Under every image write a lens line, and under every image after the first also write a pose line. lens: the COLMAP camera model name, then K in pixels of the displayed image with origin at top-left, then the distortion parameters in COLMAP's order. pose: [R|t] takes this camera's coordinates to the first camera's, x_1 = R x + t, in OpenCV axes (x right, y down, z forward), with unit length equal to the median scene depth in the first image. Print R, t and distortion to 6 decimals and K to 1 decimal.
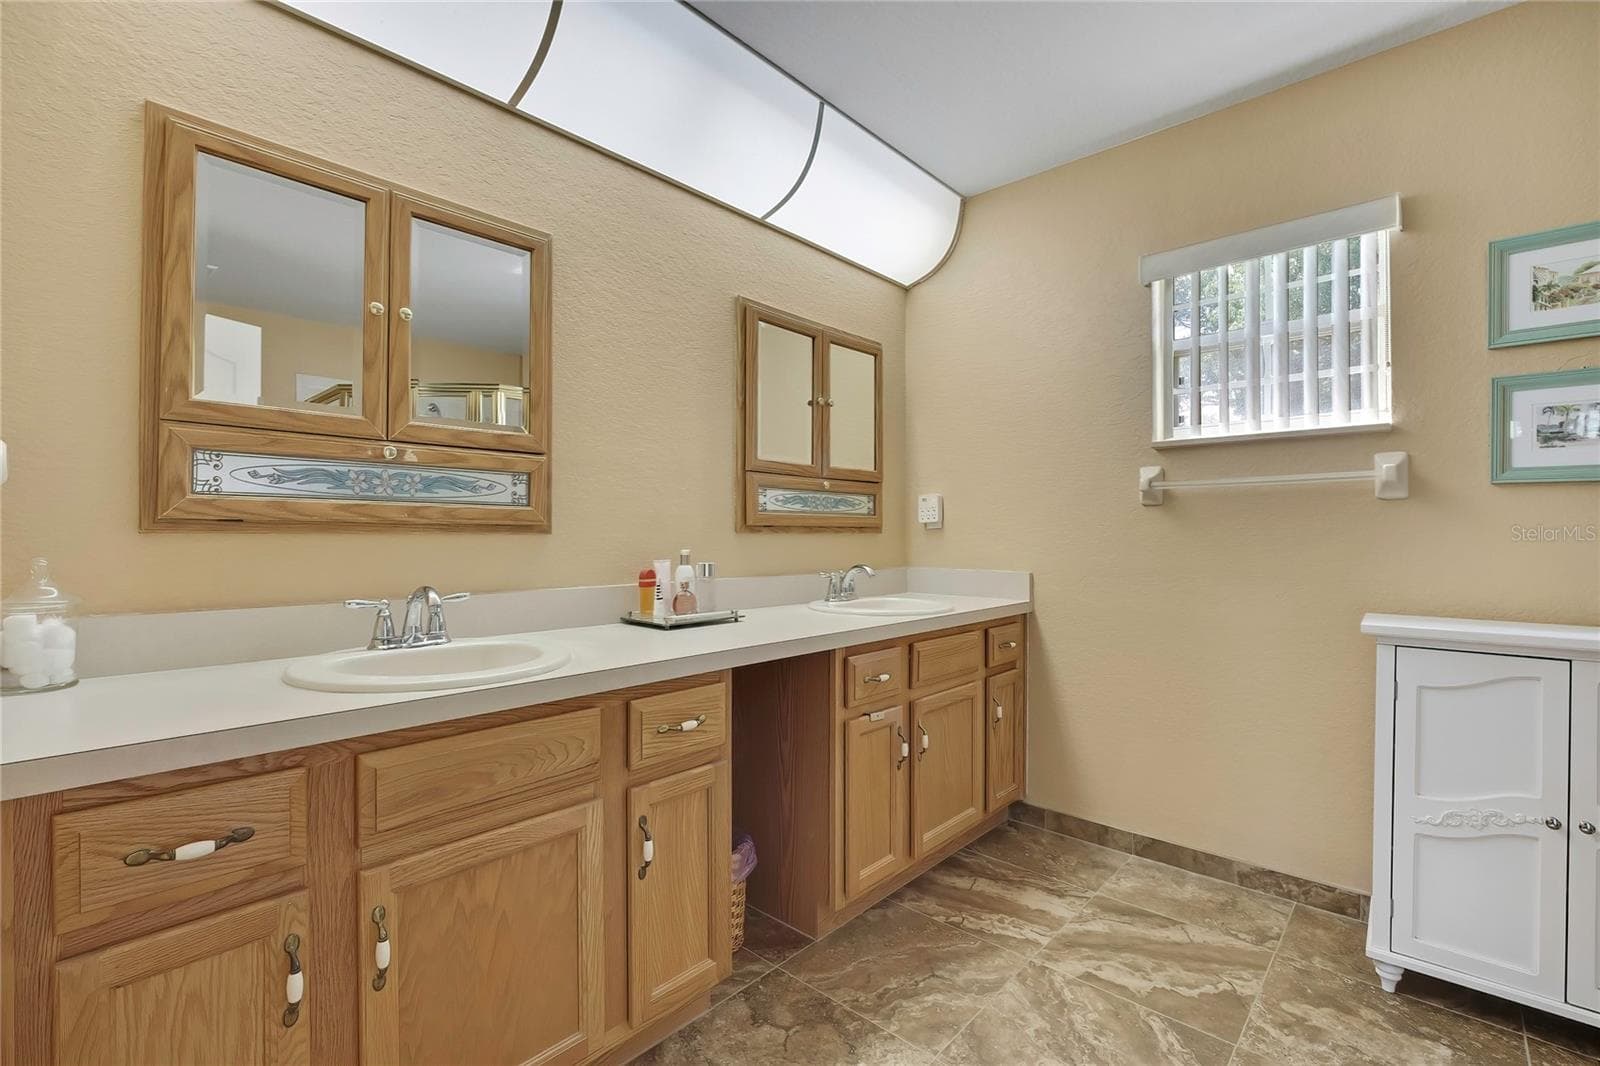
lens RADIAL K [[692.8, 0, 803.9], [0, 692.8, 533.2], [0, 0, 1]] dist [-0.014725, 0.002197]
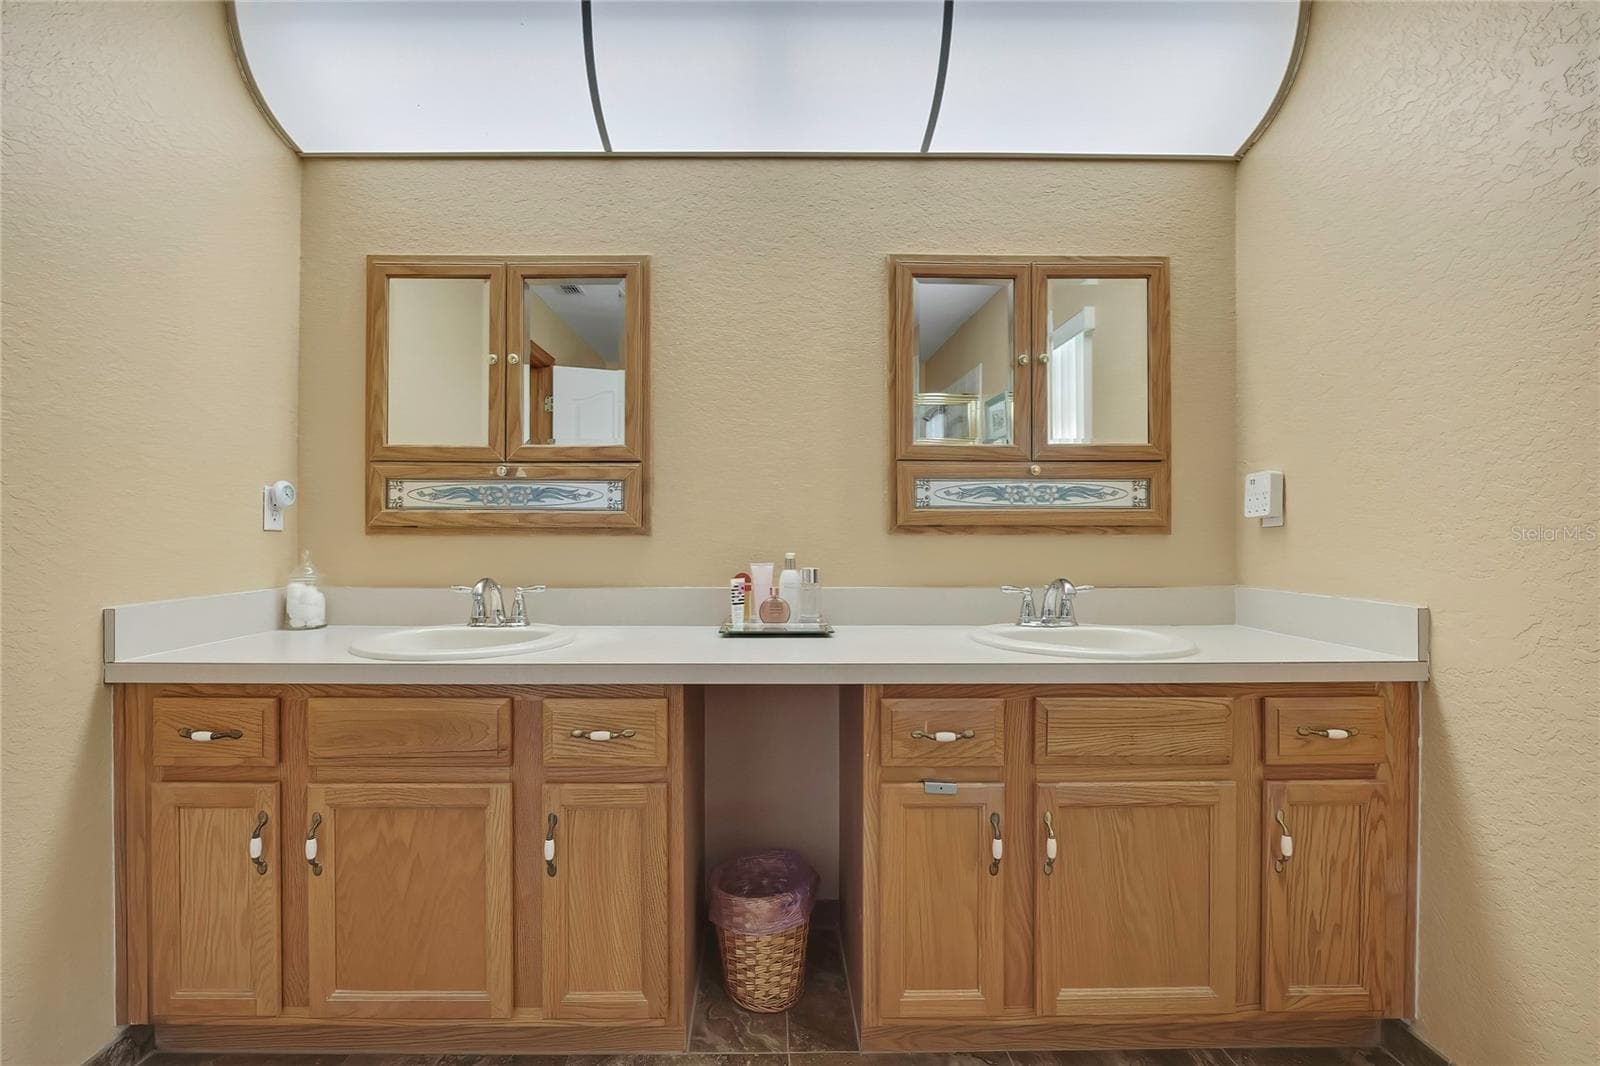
lens RADIAL K [[692.8, 0, 800.9], [0, 692.8, 537.3], [0, 0, 1]] dist [-0.014725, 0.002197]
pose [[0.688508, -0.000502, -0.725229, 0.625503], [0.001466, 0.999999, 0.000700, 0.003466], [0.725227, -0.001545, 0.688508, 0.475173]]
